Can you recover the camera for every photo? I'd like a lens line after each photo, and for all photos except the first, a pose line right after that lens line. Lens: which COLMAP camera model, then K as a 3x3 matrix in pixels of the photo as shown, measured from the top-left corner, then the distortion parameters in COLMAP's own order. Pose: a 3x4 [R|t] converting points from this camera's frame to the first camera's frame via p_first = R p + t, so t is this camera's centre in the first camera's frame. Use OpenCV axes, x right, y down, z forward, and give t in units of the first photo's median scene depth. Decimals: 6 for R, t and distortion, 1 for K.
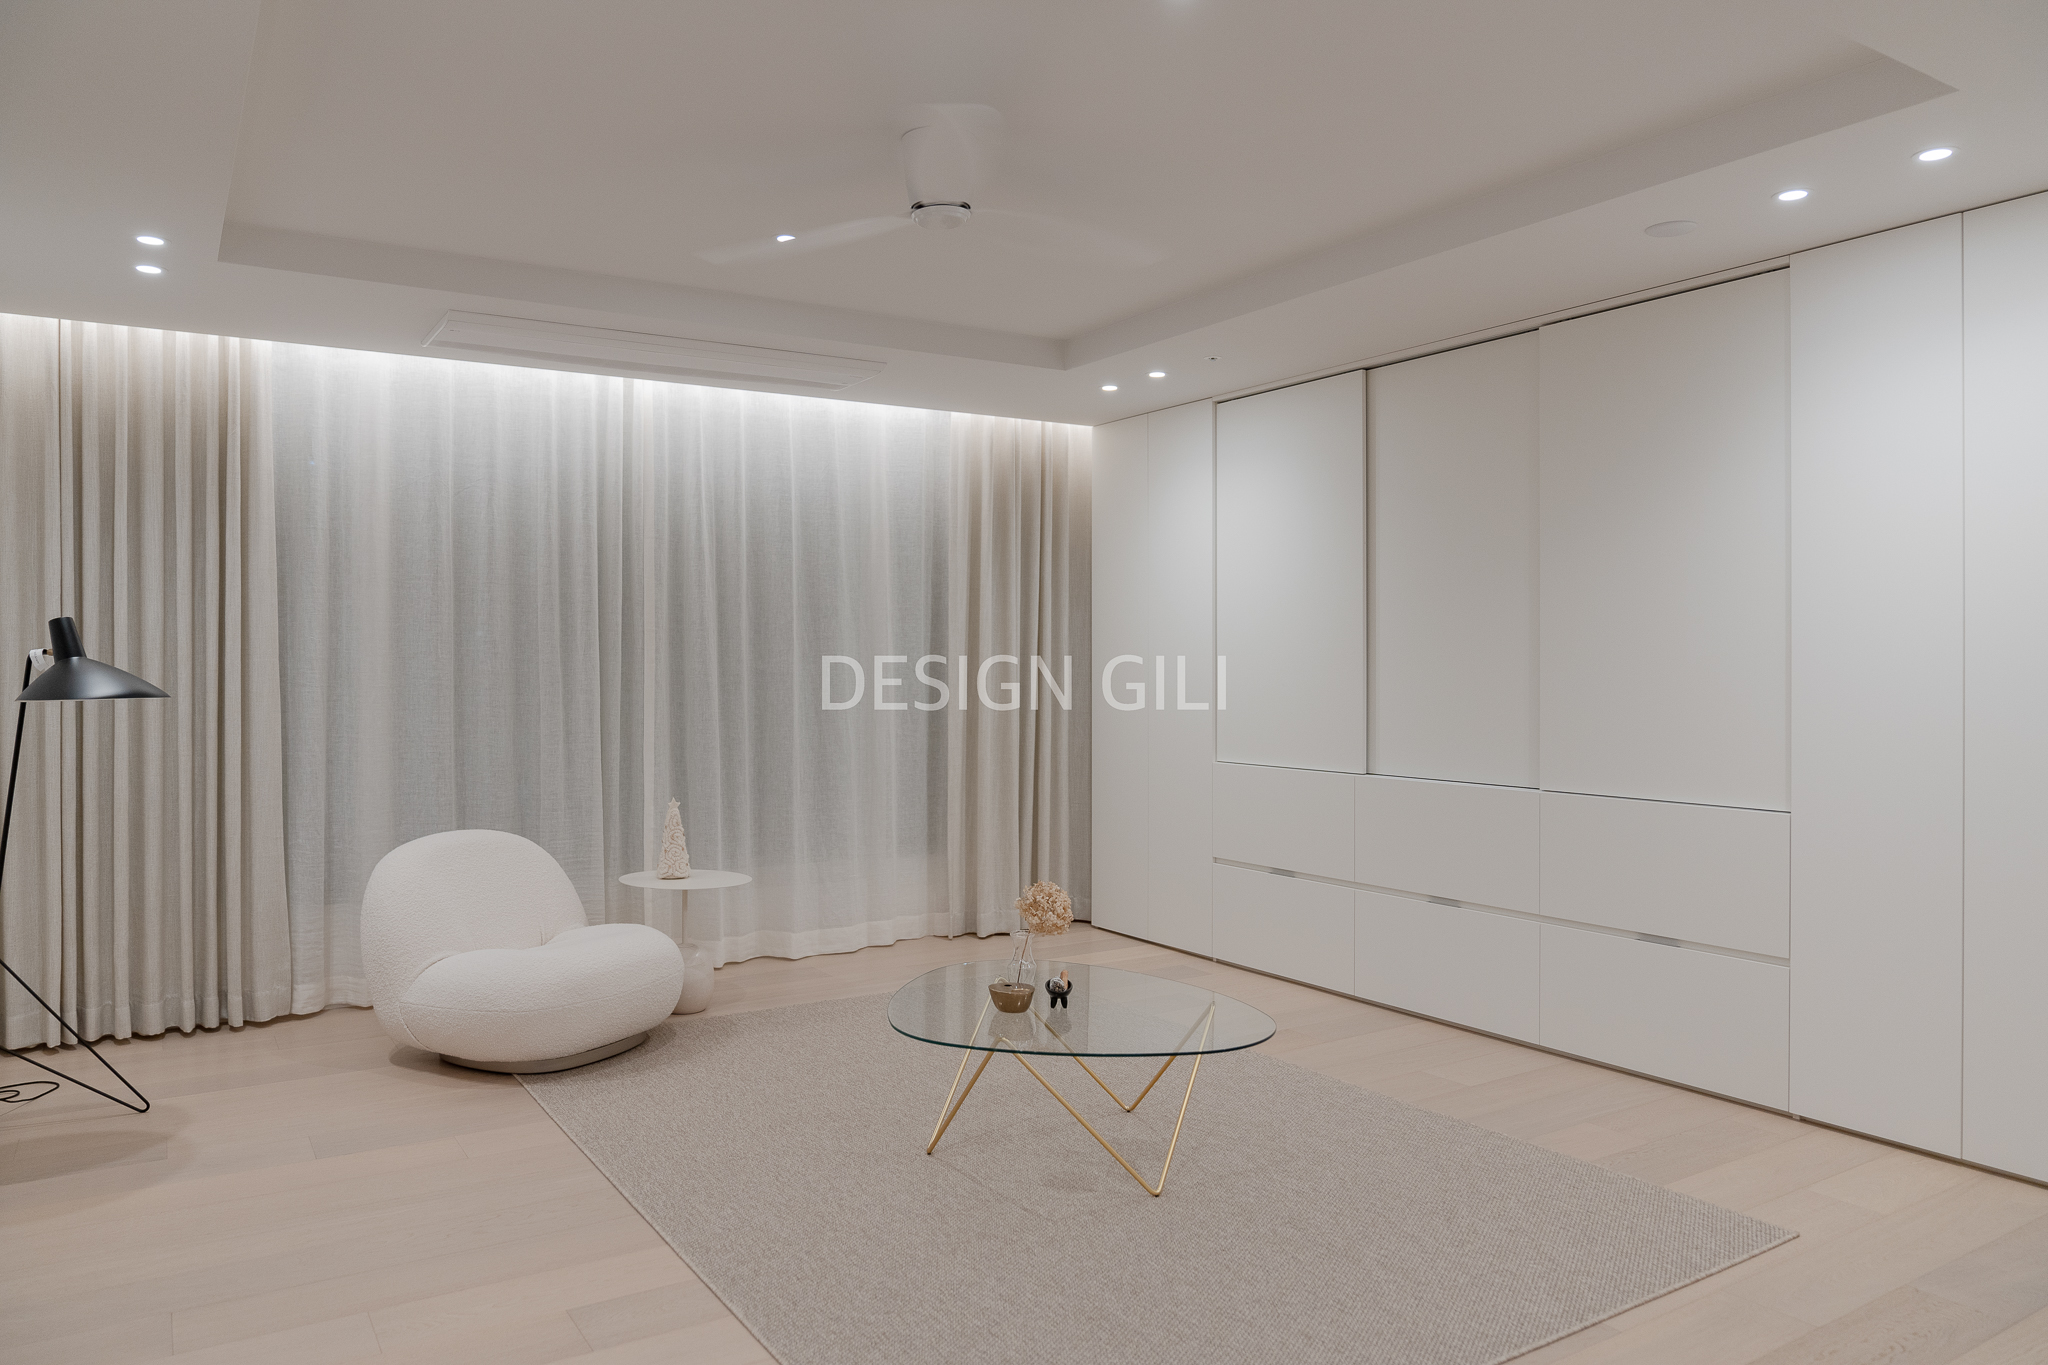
lens RADIAL K [[1415.3, 0, 1027.6], [0, 1415.3, 682.3], [0, 0, 1]] dist [0.002646, 0.000940]
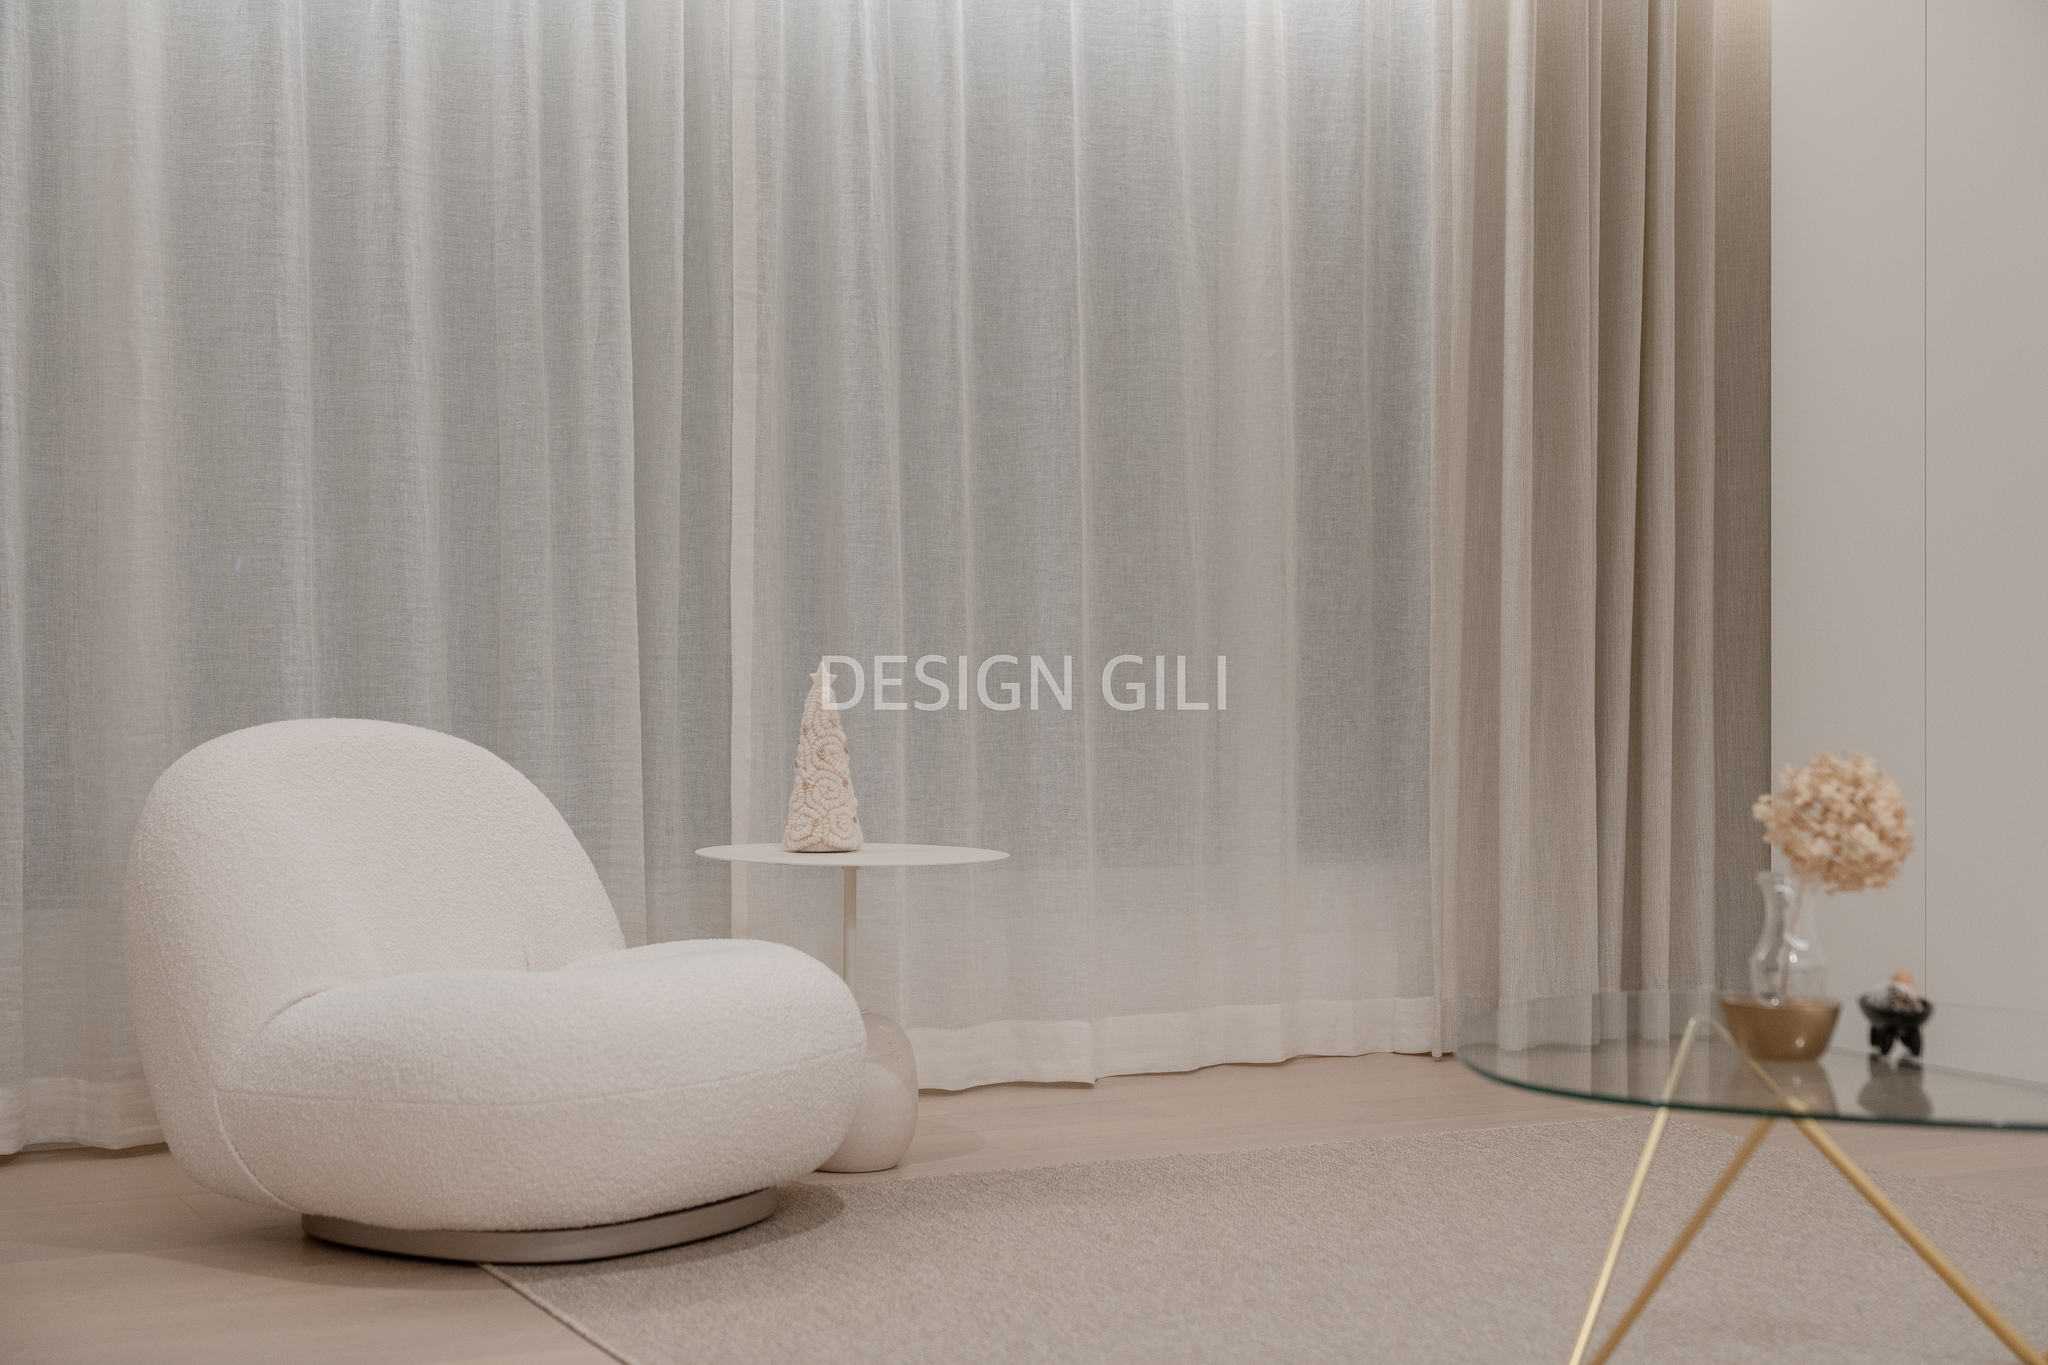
lens RADIAL K [[3143.1, 0, 1022.2], [0, 3143.1, 681.3], [0, 0, 1]] dist [0.012576, 0.000000]
pose [[0.993206, -0.001691, -0.116360, -0.081449], [0.000759, 0.999967, -0.008055, 0.093927], [0.116370, 0.007912, 0.993174, 0.081102]]
